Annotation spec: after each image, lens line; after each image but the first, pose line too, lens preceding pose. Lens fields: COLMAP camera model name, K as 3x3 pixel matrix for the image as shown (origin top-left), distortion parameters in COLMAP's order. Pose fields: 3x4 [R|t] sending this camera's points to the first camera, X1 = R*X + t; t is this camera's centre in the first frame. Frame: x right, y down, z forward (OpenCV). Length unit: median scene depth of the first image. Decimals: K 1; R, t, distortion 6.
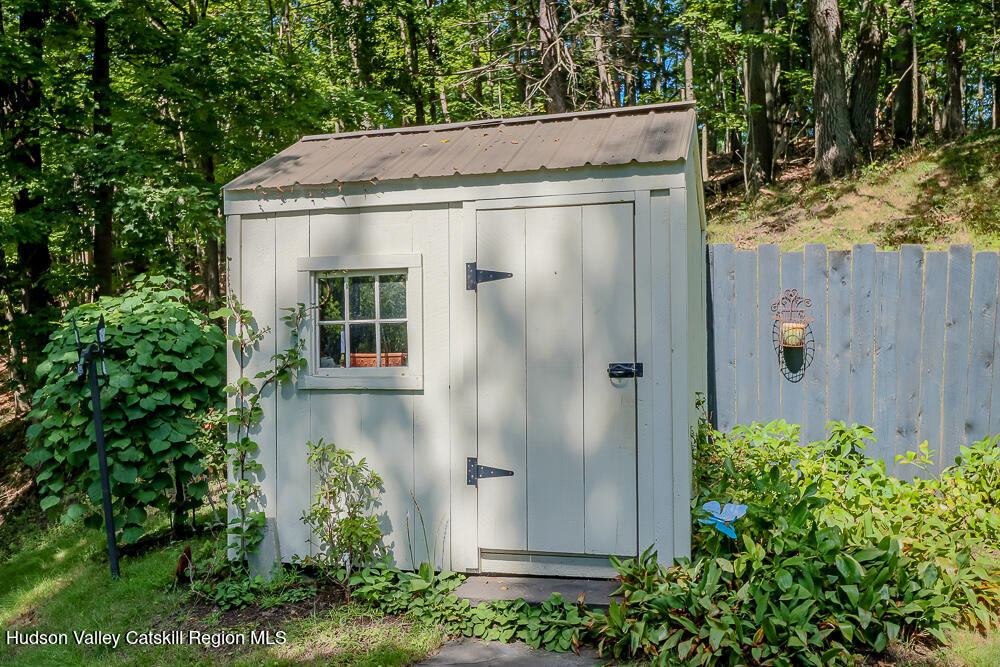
lens RADIAL K [[877.7, 0, 498.6], [0, 877.7, 335.7], [0, 0, 1]] dist [0.012527, 0.001533]
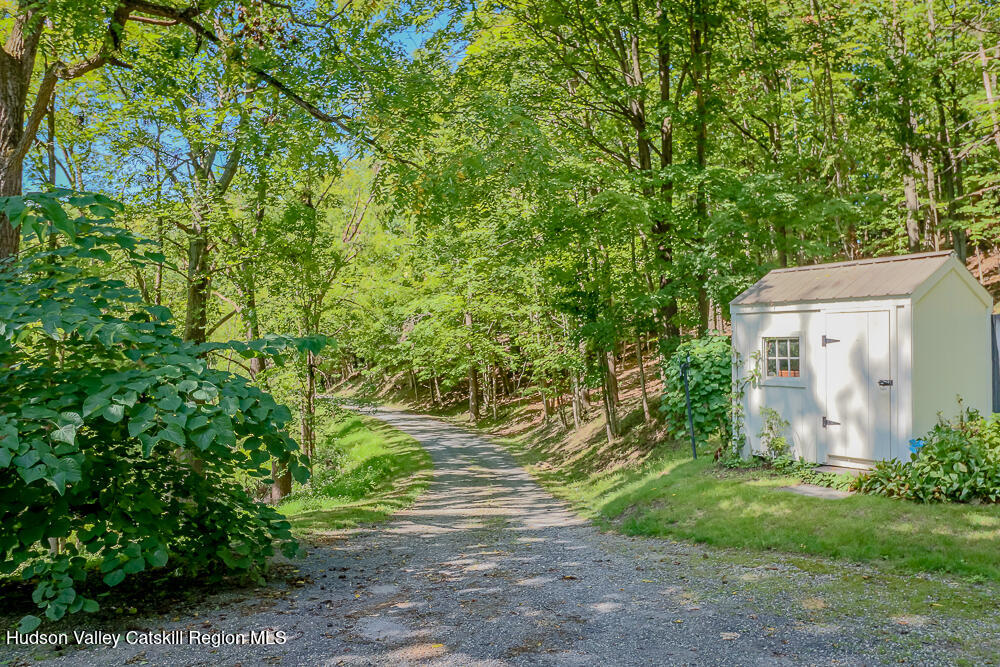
lens RADIAL K [[701.9, 0, 499.6], [0, 701.9, 335.4], [0, 0, 1]] dist [0.003839, -0.002196]
pose [[0.743308, -0.006974, -0.668913, 0.437782], [0.006385, 0.999974, -0.003330, -0.060269], [0.668919, -0.001796, 0.743334, -0.754075]]
